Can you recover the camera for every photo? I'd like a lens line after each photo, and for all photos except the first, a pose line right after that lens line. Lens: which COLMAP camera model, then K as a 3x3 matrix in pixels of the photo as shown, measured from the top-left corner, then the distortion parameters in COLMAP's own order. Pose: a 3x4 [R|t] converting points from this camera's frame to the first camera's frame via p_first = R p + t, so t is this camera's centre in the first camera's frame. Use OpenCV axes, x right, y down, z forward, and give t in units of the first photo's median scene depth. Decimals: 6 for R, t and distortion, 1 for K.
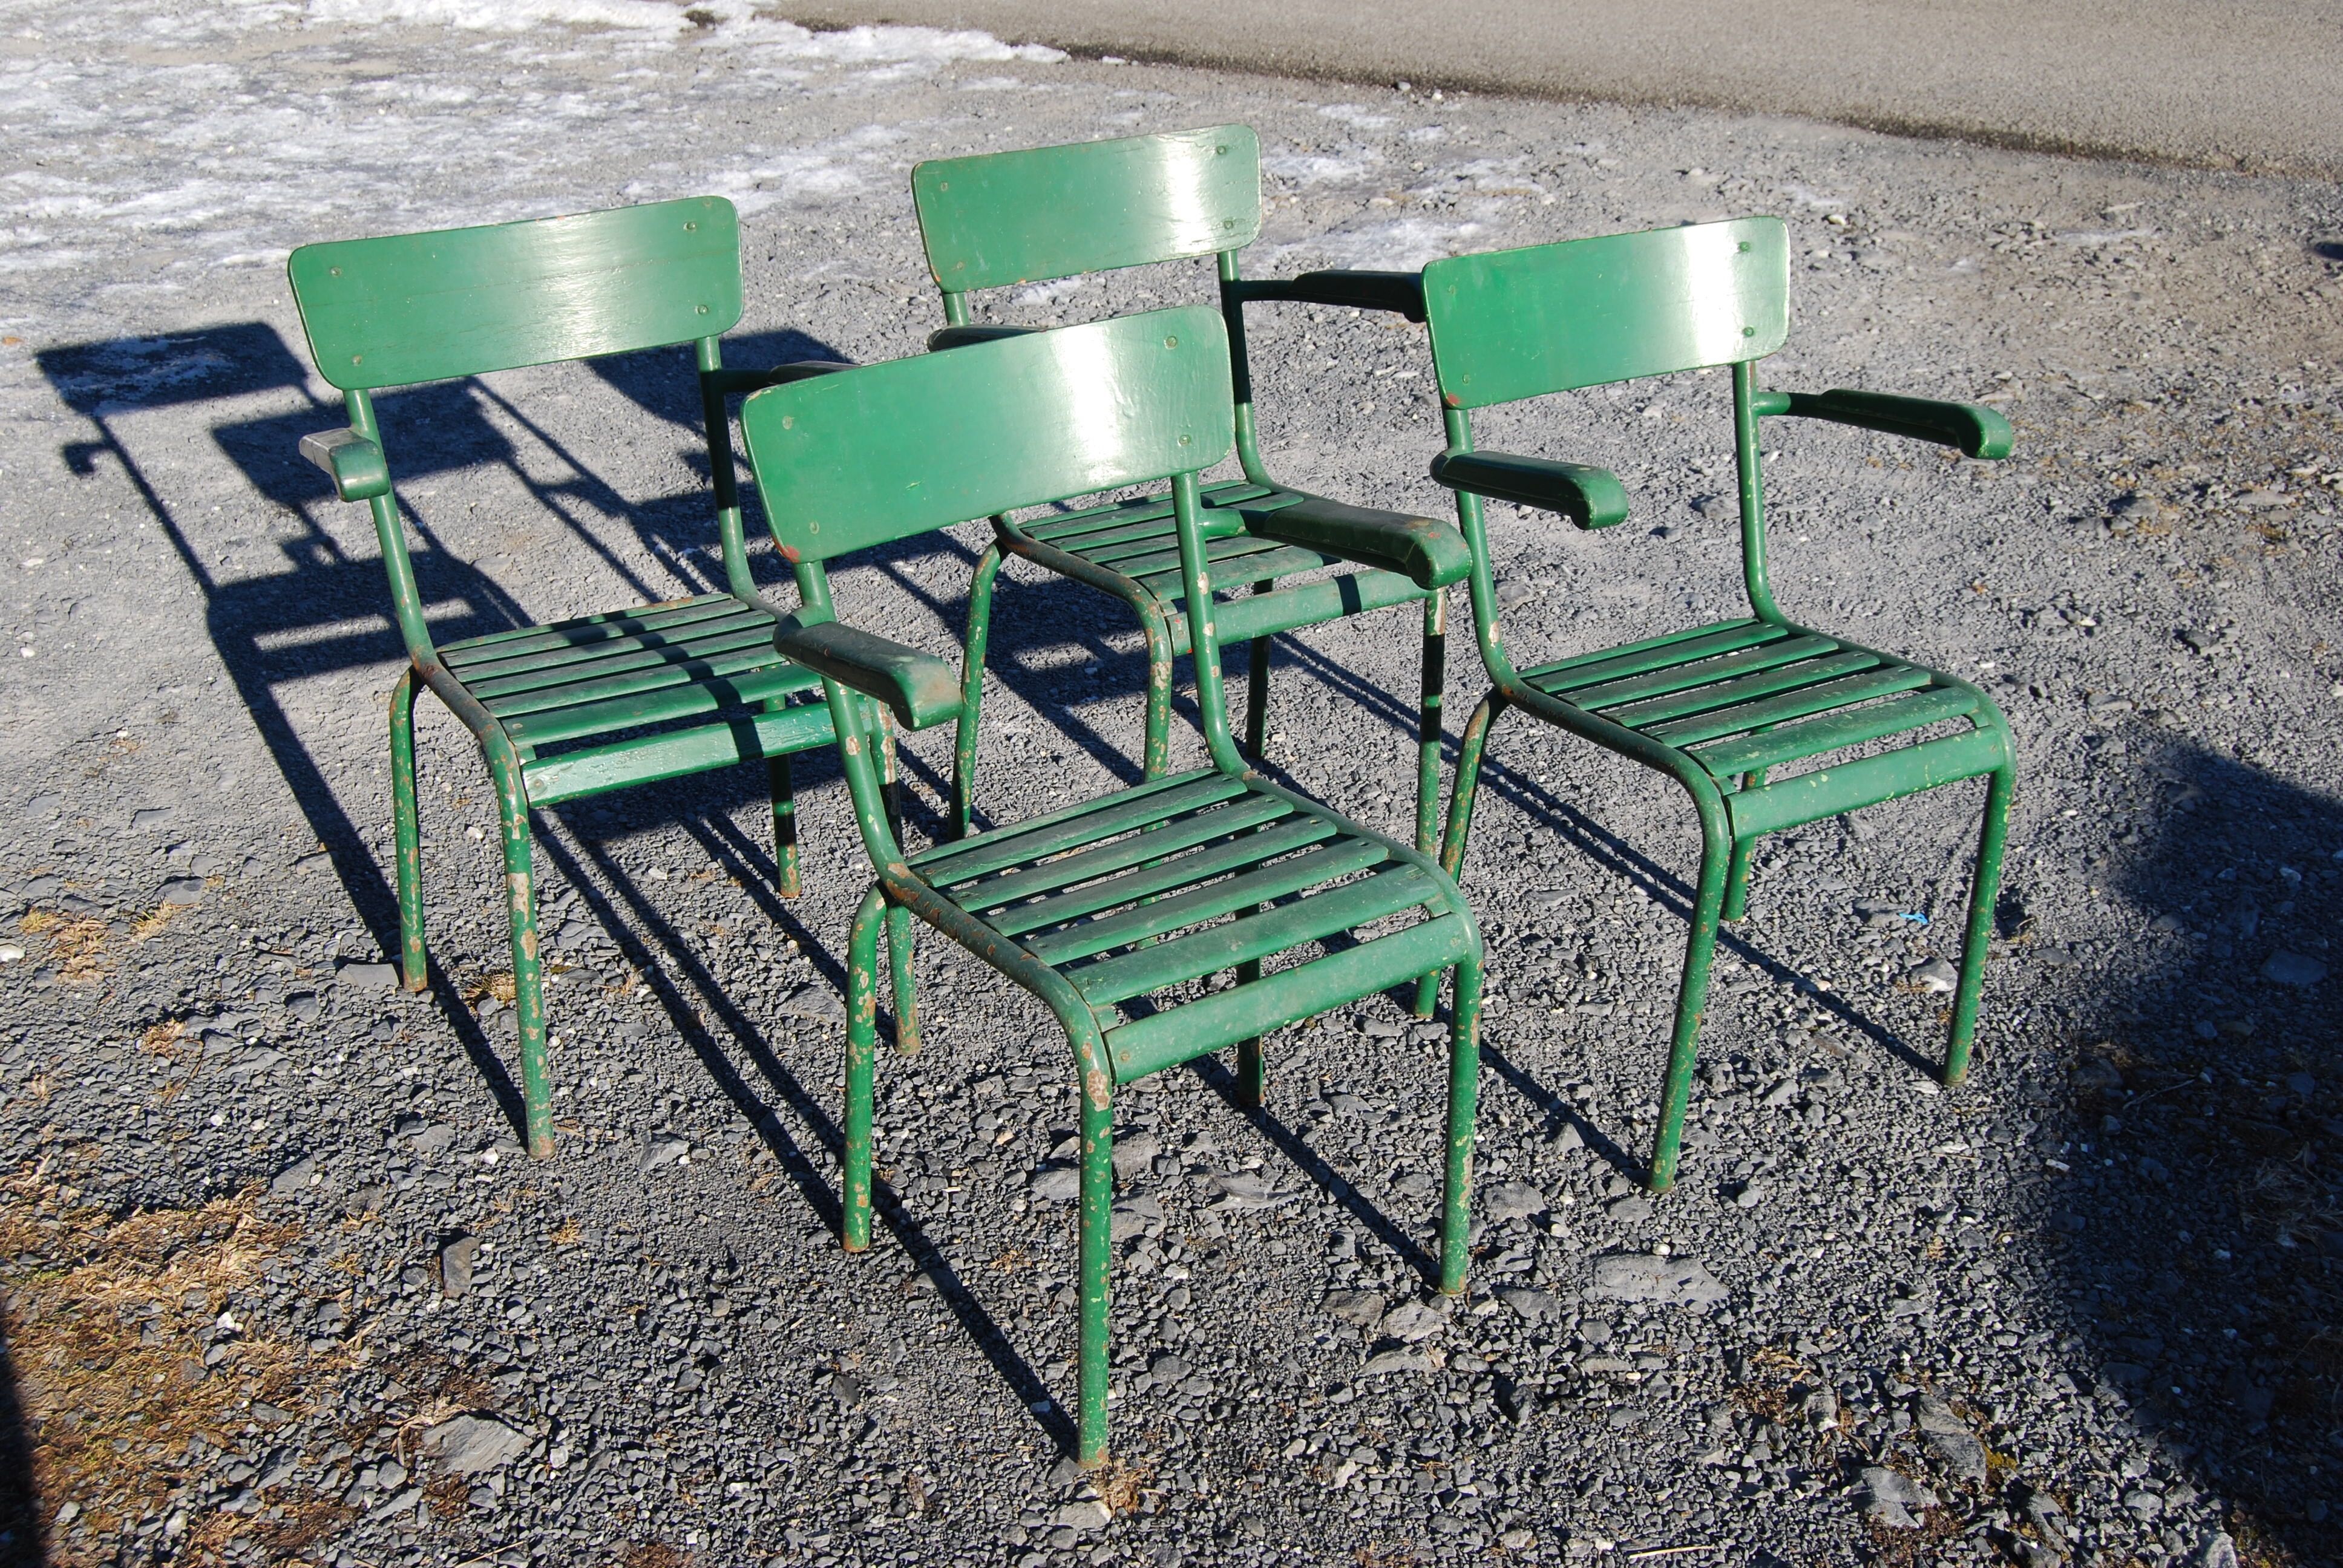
lens RADIAL K [[2522.9, 0, 1175.2], [0, 2522.9, 776.0], [0, 0, 1]] dist [-0.064723, 0.000000]
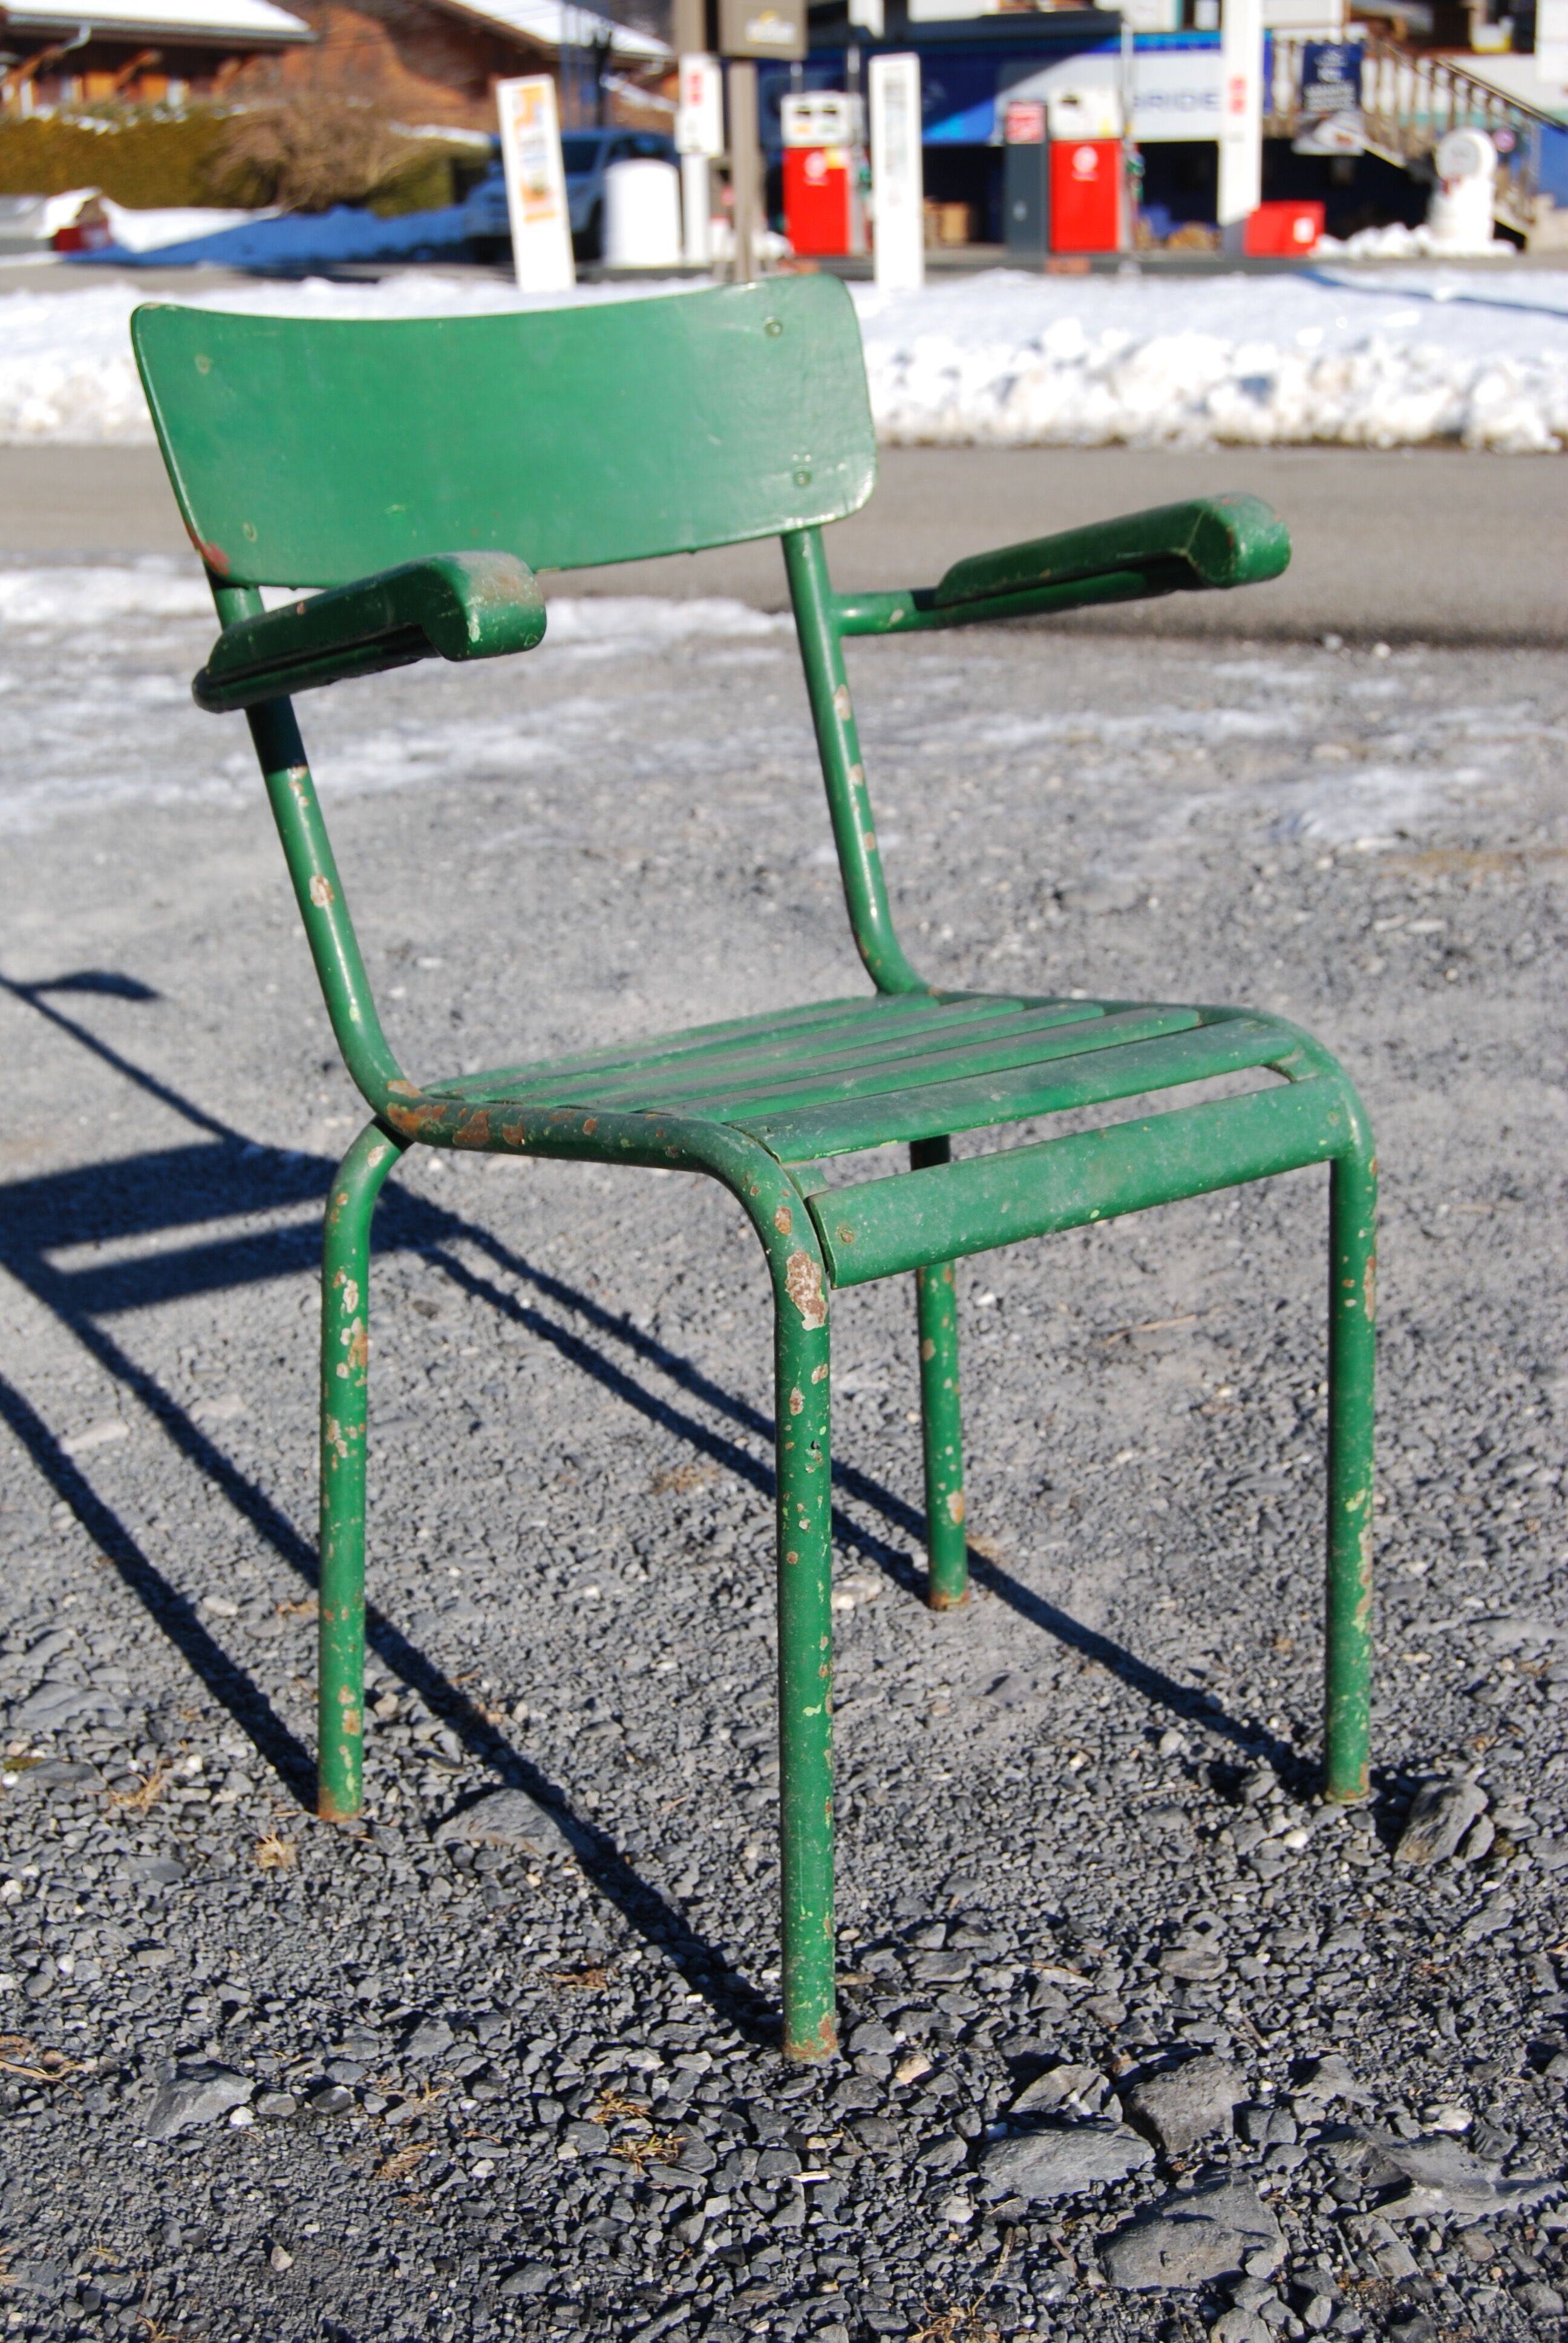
lens RADIAL K [[3231.2, 0, 766.1], [0, 3231.2, 1181.0], [0, 0, 1]] dist [-0.041065, 0.000000]
pose [[0.998441, -0.017461, -0.053021, -0.060915], [0.007913, 0.984499, -0.175211, 0.085611], [0.055258, 0.174518, 0.983102, 0.375461]]
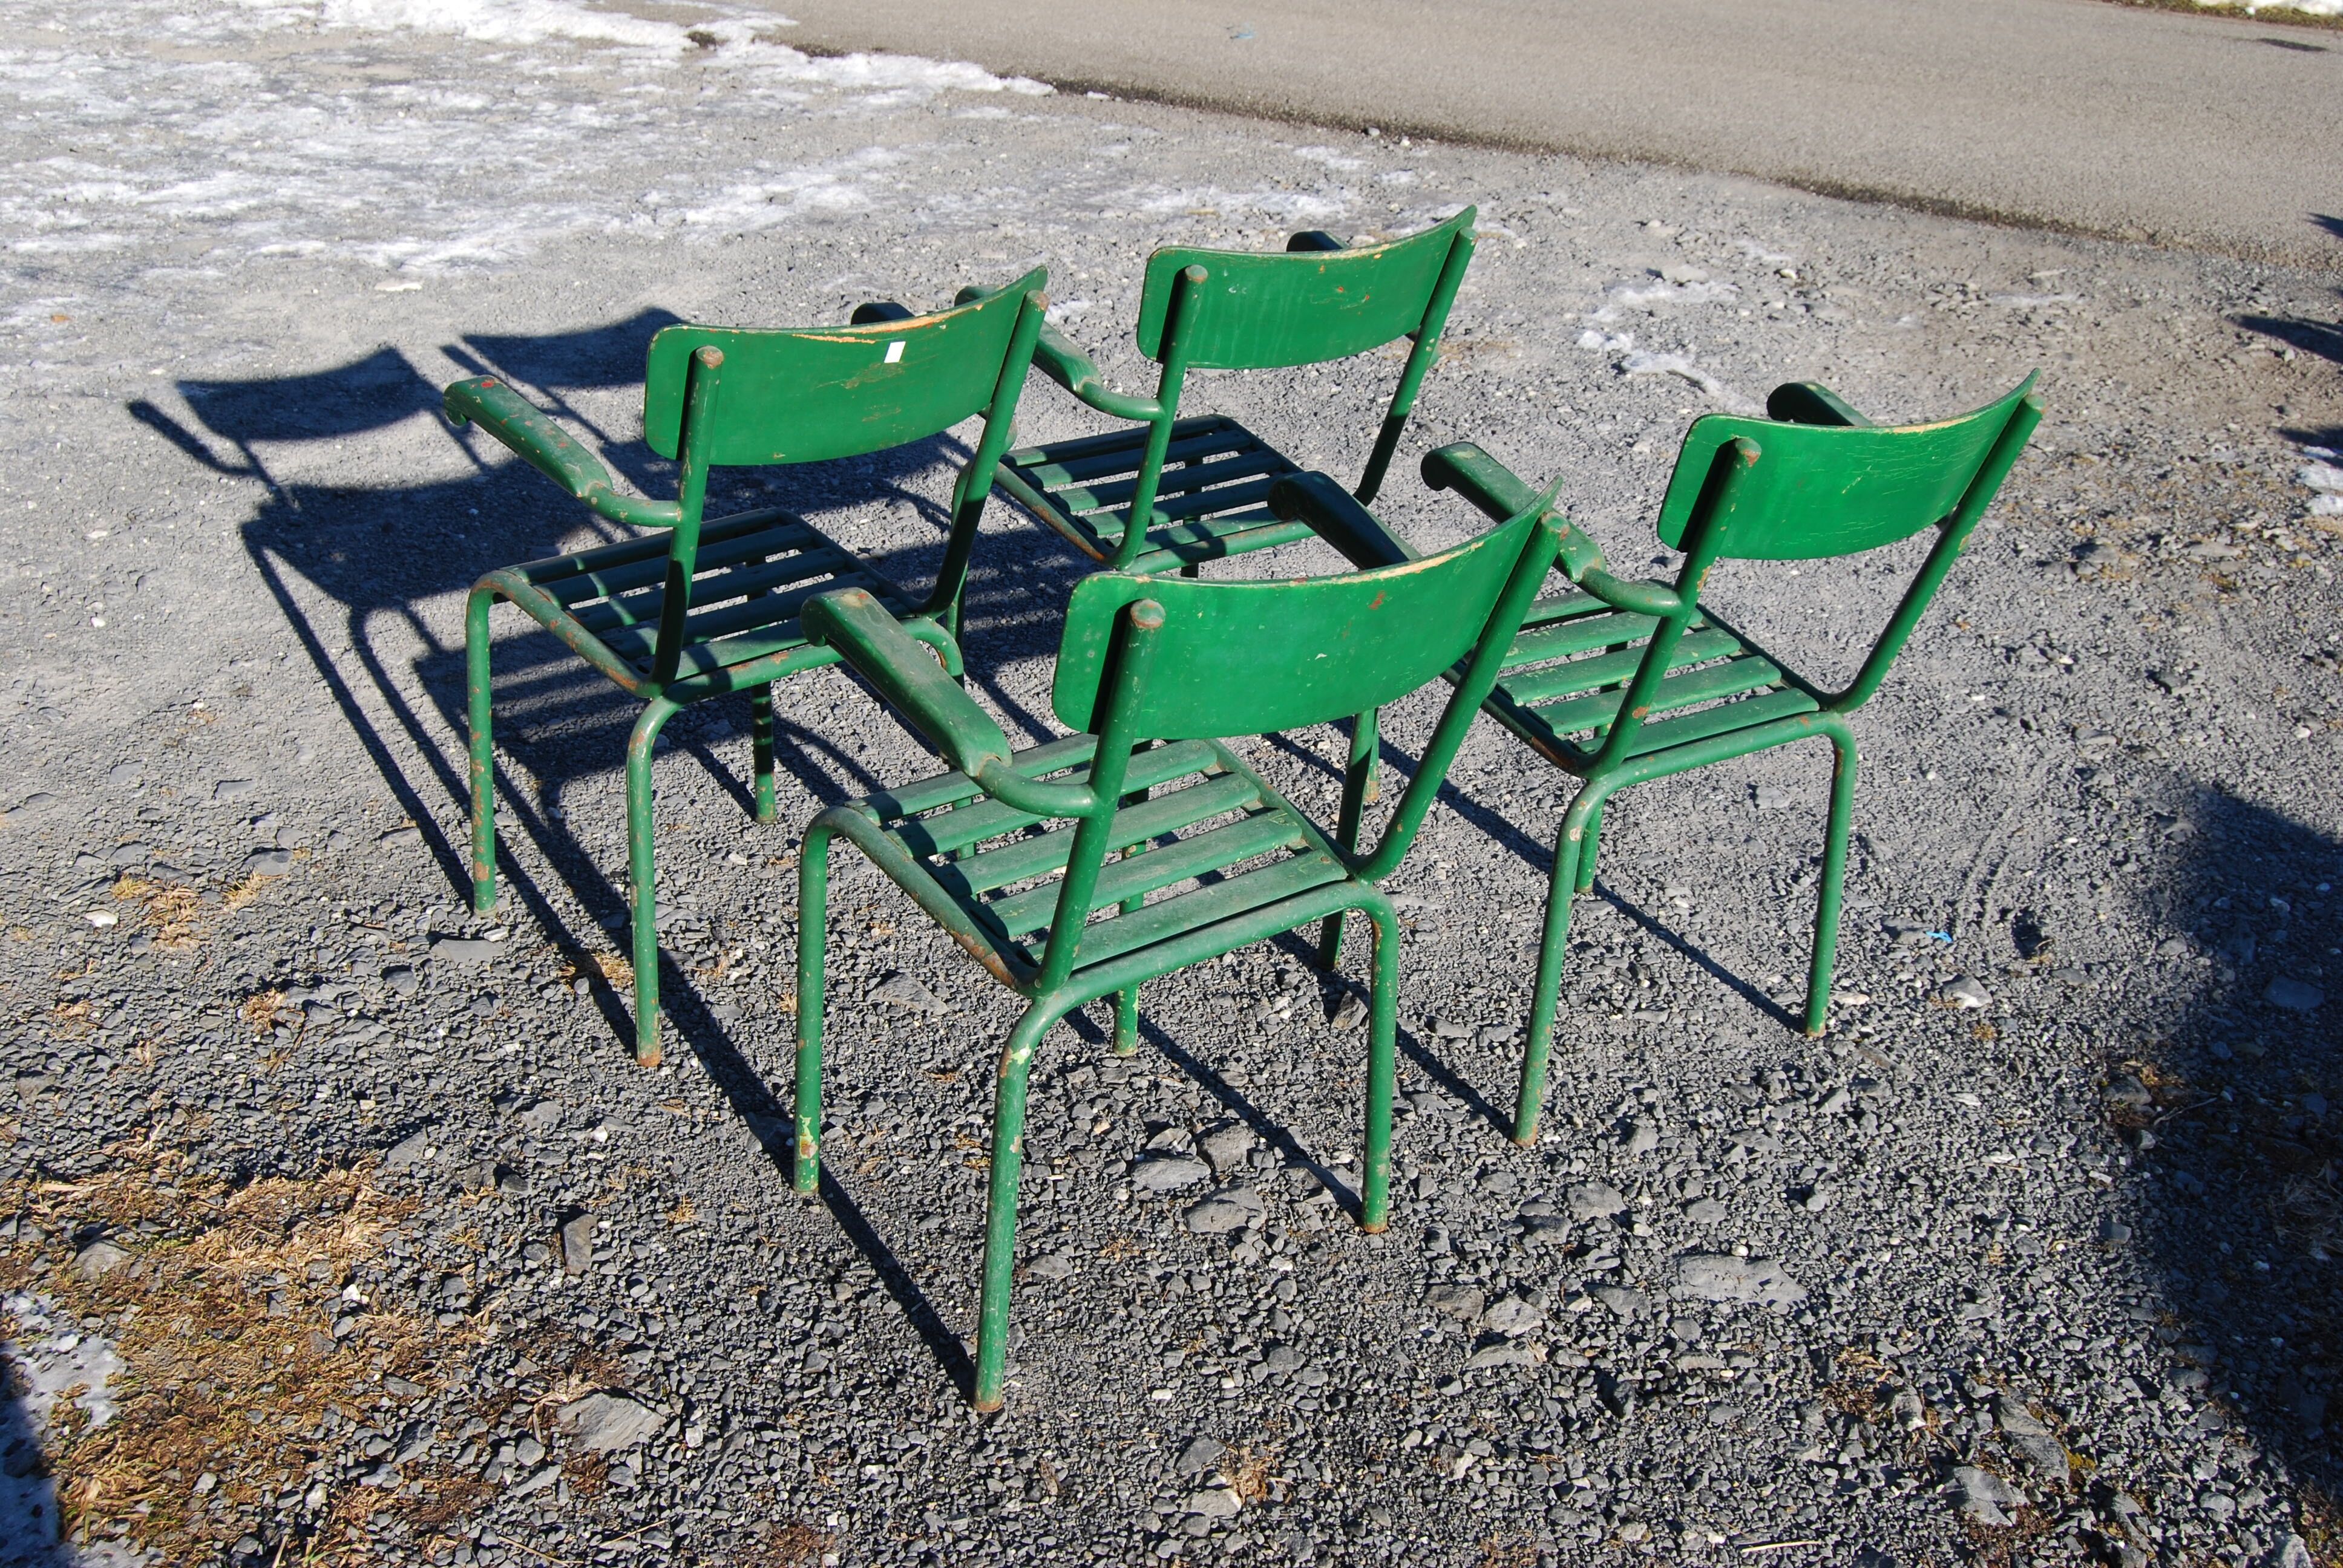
lens RADIAL K [[2356.8, 0, 1170.3], [0, 2356.8, 765.0], [0, 0, 1]] dist [-0.069686, 0.000000]
pose [[0.998473, 0.031610, 0.045311, -0.088881], [-0.031484, 0.999498, -0.003512, -0.002113], [-0.045400, 0.002080, 0.998967, 0.037378]]
